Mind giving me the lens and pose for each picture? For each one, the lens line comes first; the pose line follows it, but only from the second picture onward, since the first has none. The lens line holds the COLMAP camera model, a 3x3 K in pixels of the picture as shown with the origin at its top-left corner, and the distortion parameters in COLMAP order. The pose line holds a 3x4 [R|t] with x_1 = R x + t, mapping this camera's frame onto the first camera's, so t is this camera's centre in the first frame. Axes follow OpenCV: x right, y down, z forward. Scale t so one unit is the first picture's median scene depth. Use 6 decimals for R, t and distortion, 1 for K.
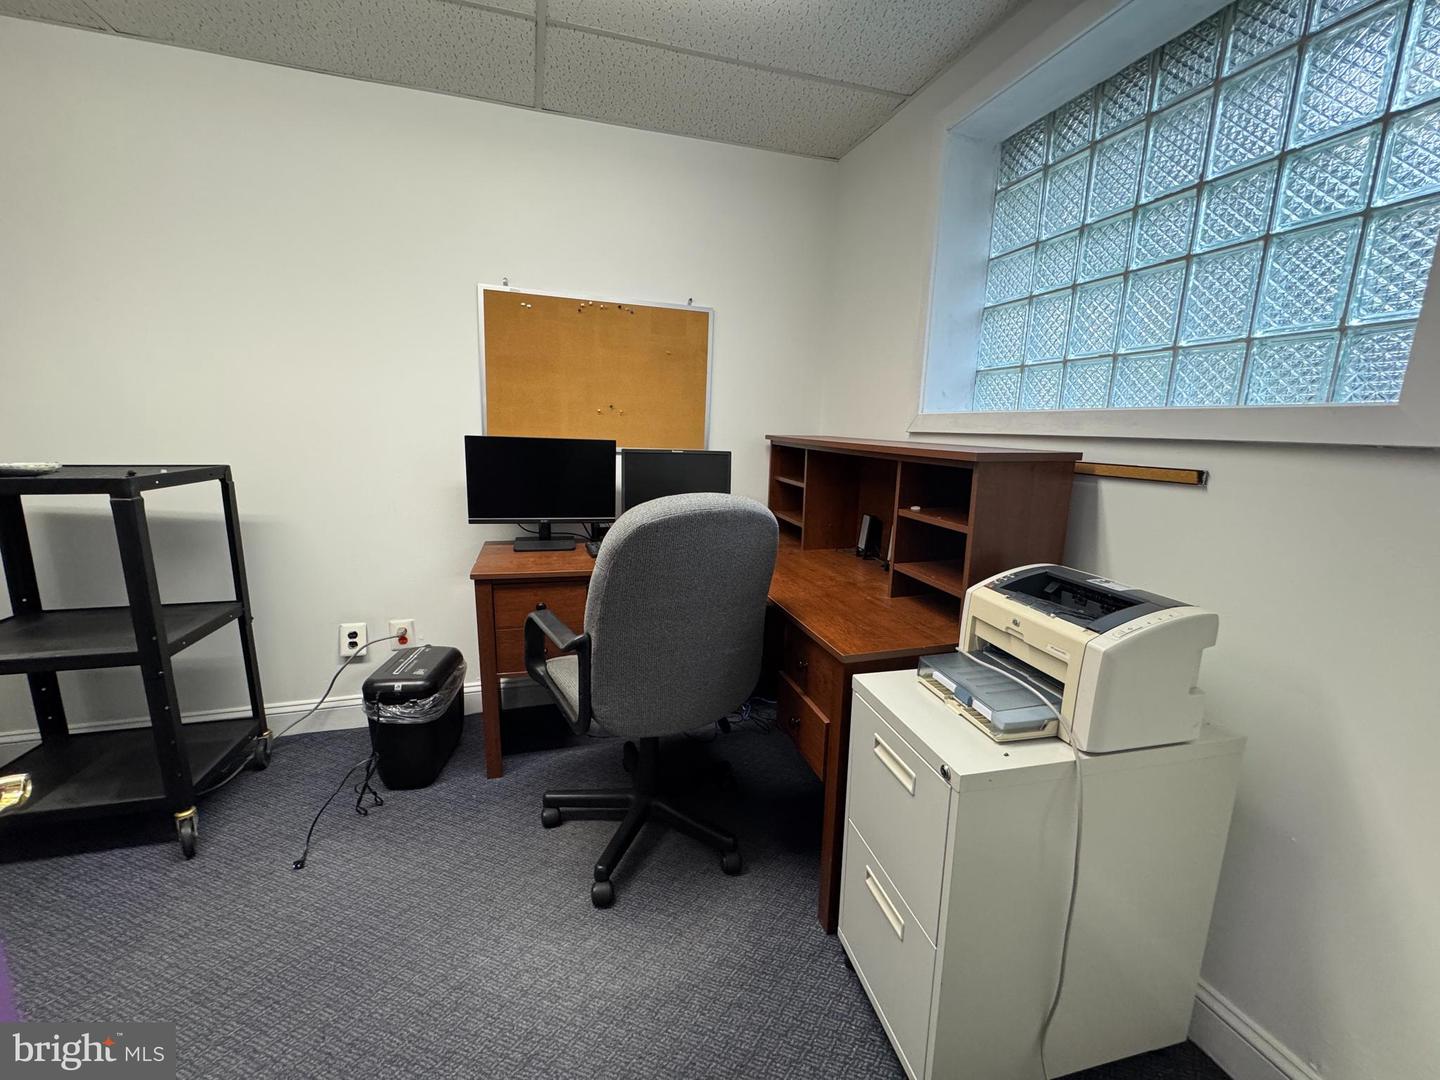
lens RADIAL K [[575.2, 0, 721.0], [0, 575.2, 535.1], [0, 0, 1]] dist [-0.002723, 0.000674]
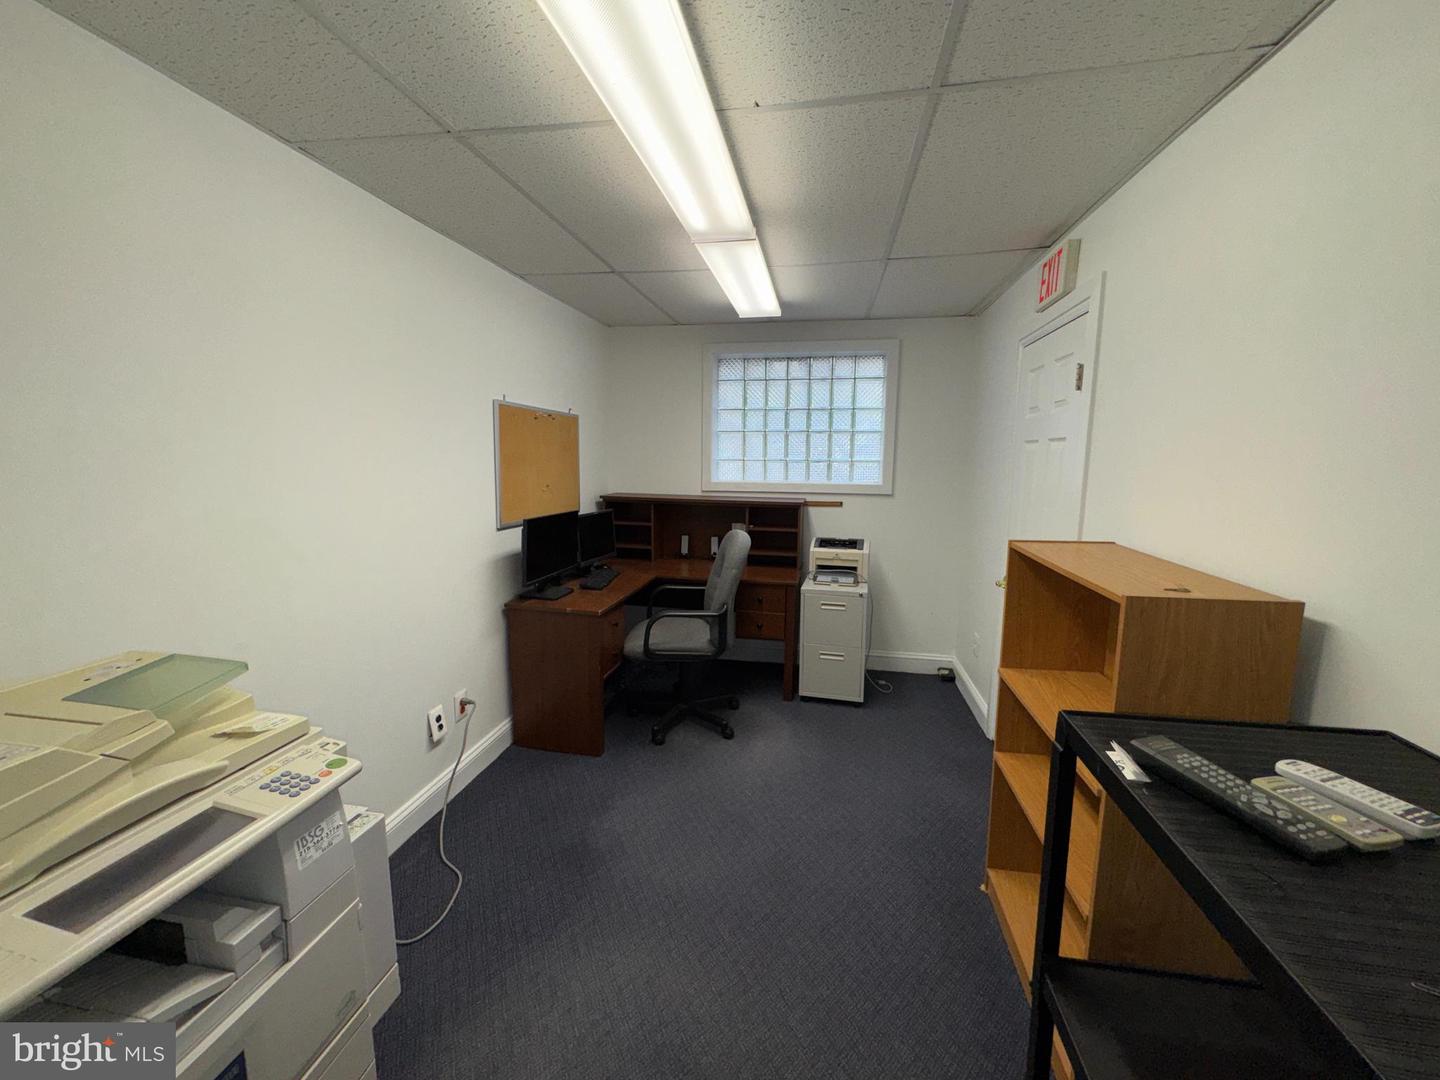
lens RADIAL K [[575.2, 0, 722.3], [0, 575.2, 537.1], [0, 0, 1]] dist [-0.002723, 0.000674]
pose [[0.468157, -0.149416, 0.870921, -1.728344], [0.168323, 0.982633, 0.078100, -0.203782], [-0.867466, 0.110033, 0.485176, -0.007041]]
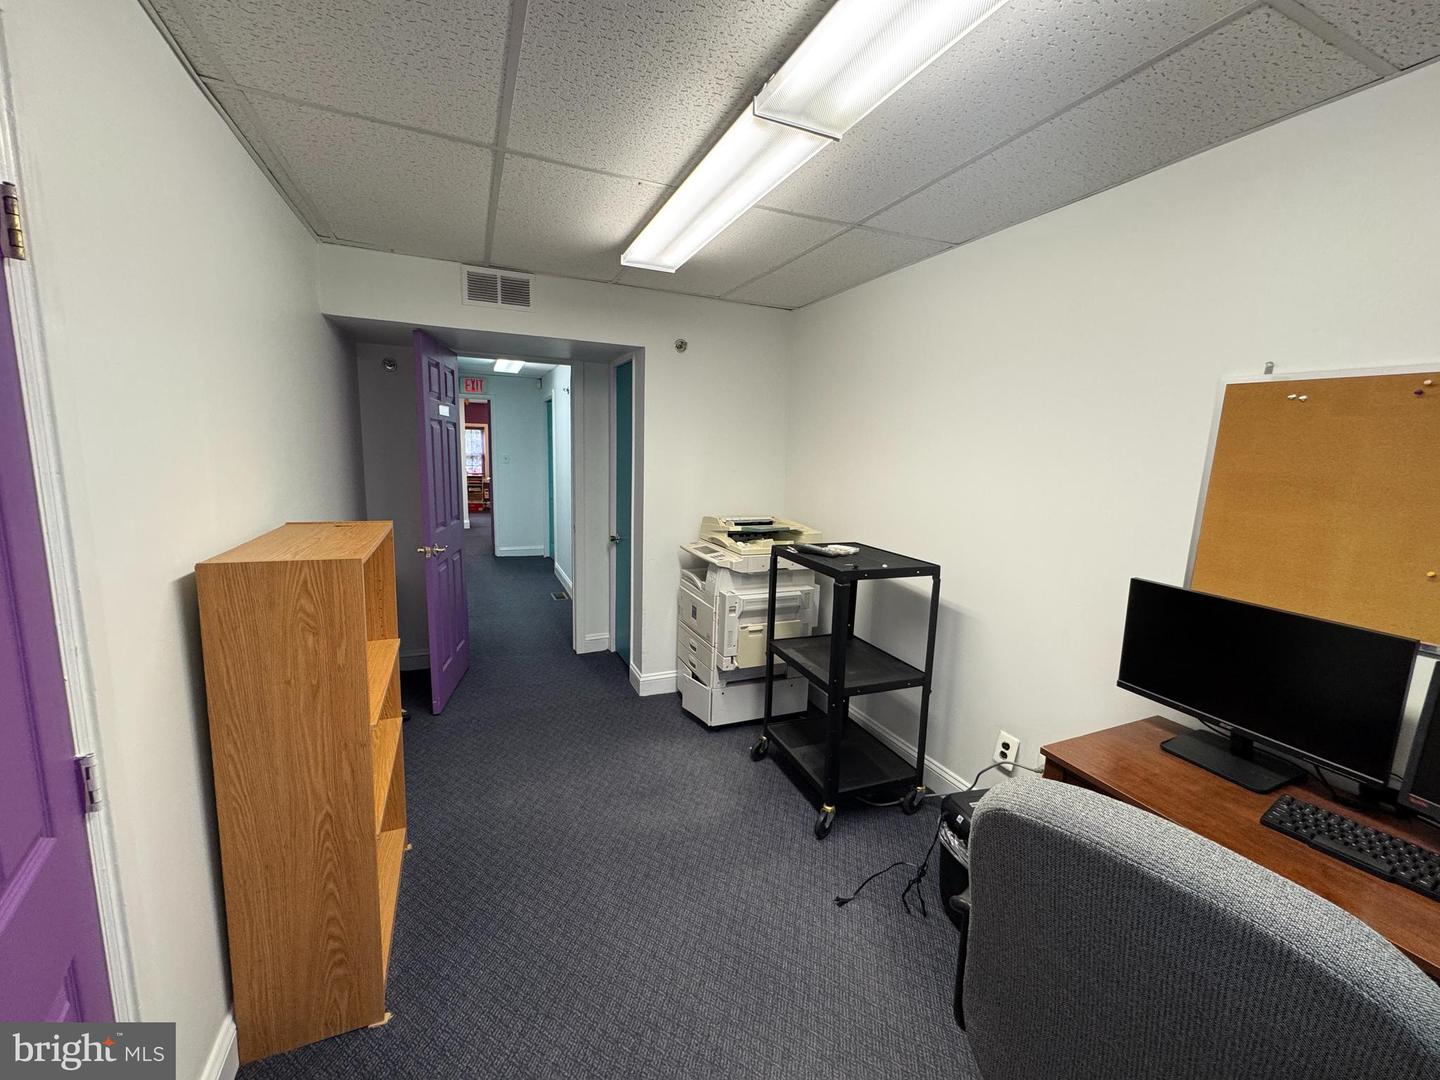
lens RADIAL K [[575.2, 0, 717.2], [0, 575.2, 533.7], [0, 0, 1]] dist [-0.002723, 0.000674]
pose [[0.108028, 0.126540, -0.986062, 0.324793], [-0.210467, 0.972295, 0.101716, -0.243403], [0.971614, 0.196545, 0.131668, 0.425207]]
